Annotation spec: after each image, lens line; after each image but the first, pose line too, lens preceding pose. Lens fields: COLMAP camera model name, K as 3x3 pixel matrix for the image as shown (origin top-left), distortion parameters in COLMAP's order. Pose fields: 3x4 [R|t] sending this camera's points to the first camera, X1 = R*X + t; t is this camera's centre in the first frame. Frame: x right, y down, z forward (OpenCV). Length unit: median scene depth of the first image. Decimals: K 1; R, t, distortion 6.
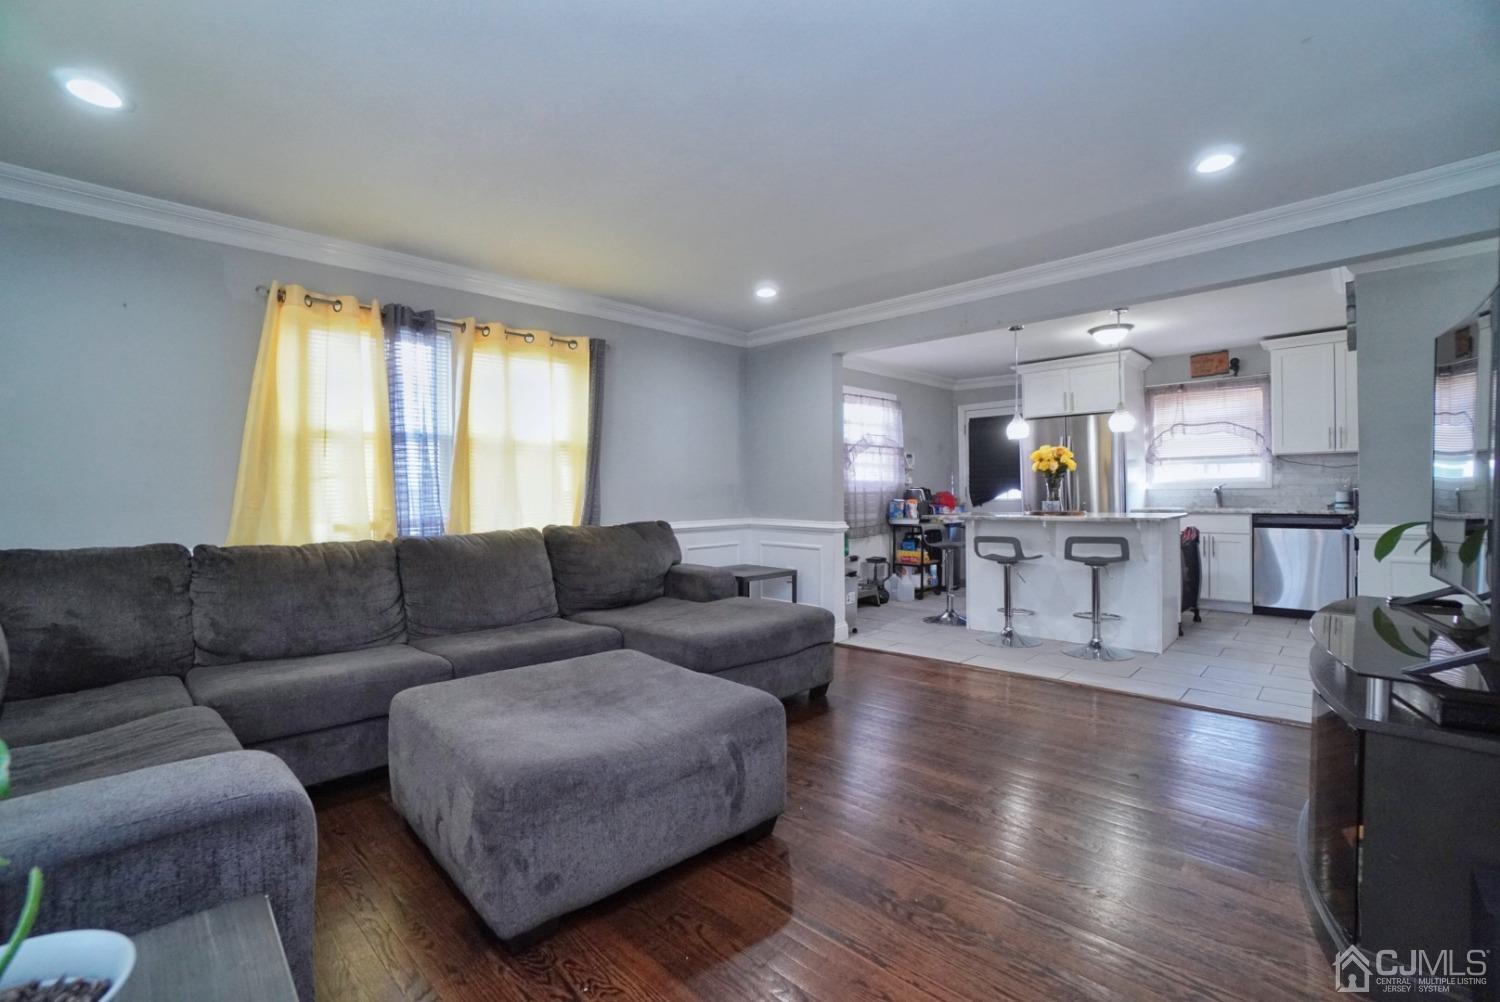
lens RADIAL K [[655.0, 0, 738.0], [0, 655.0, 501.3], [0, 0, 1]] dist [-0.063930, 0.020637]
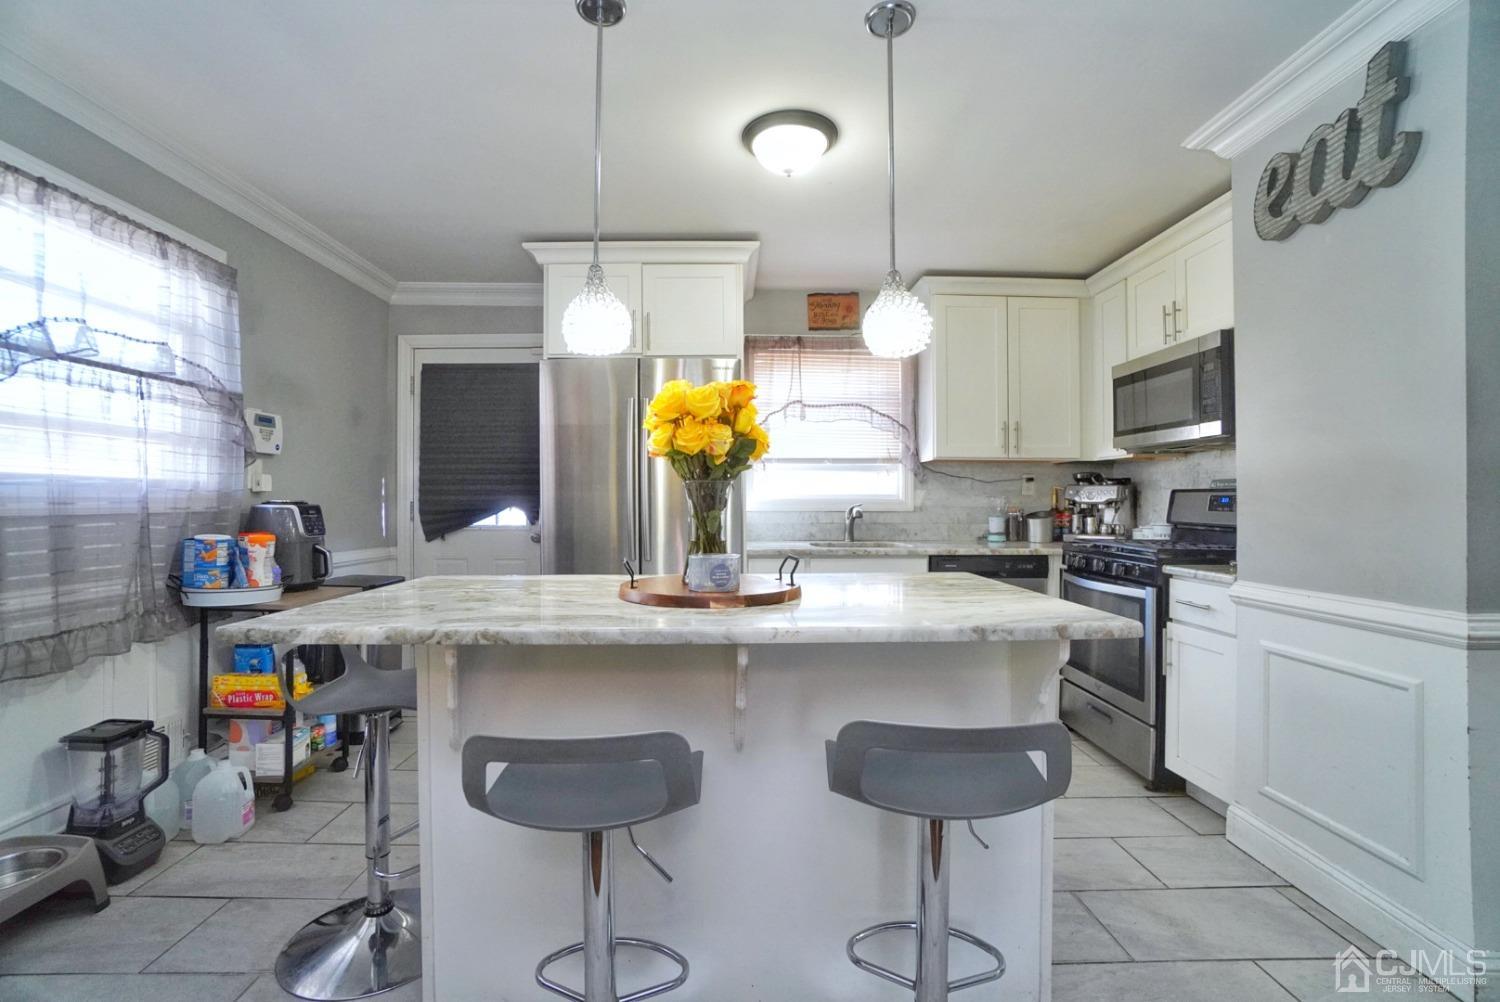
lens RADIAL K [[655.0, 0, 738.0], [0, 655.0, 501.3], [0, 0, 1]] dist [-0.063930, 0.020637]
pose [[0.691316, 0.016484, 0.722364, 0.201870], [-0.001695, 0.999774, -0.021192, -0.014431], [-0.722550, 0.013426, 0.691188, 0.580095]]
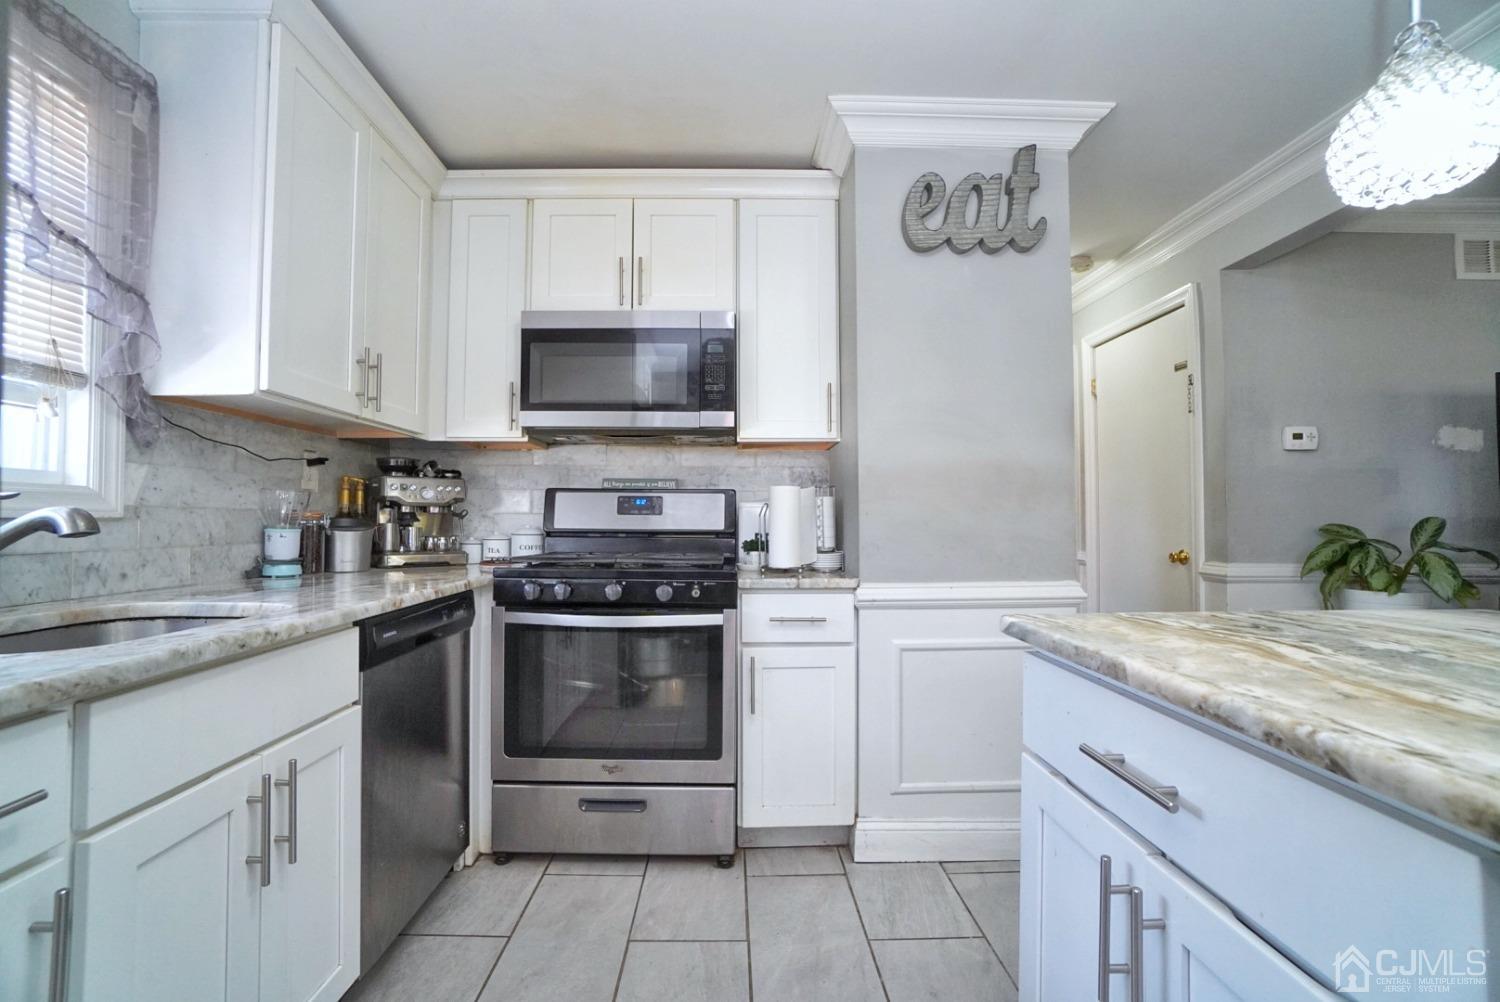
lens RADIAL K [[655.0, 0, 738.0], [0, 655.0, 501.3], [0, 0, 1]] dist [-0.063930, 0.020637]
pose [[-0.716148, 0.032555, 0.697188, 0.428223], [0.019644, 0.999456, -0.026490, -0.013900], [-0.697671, -0.005275, -0.716398, 0.880036]]
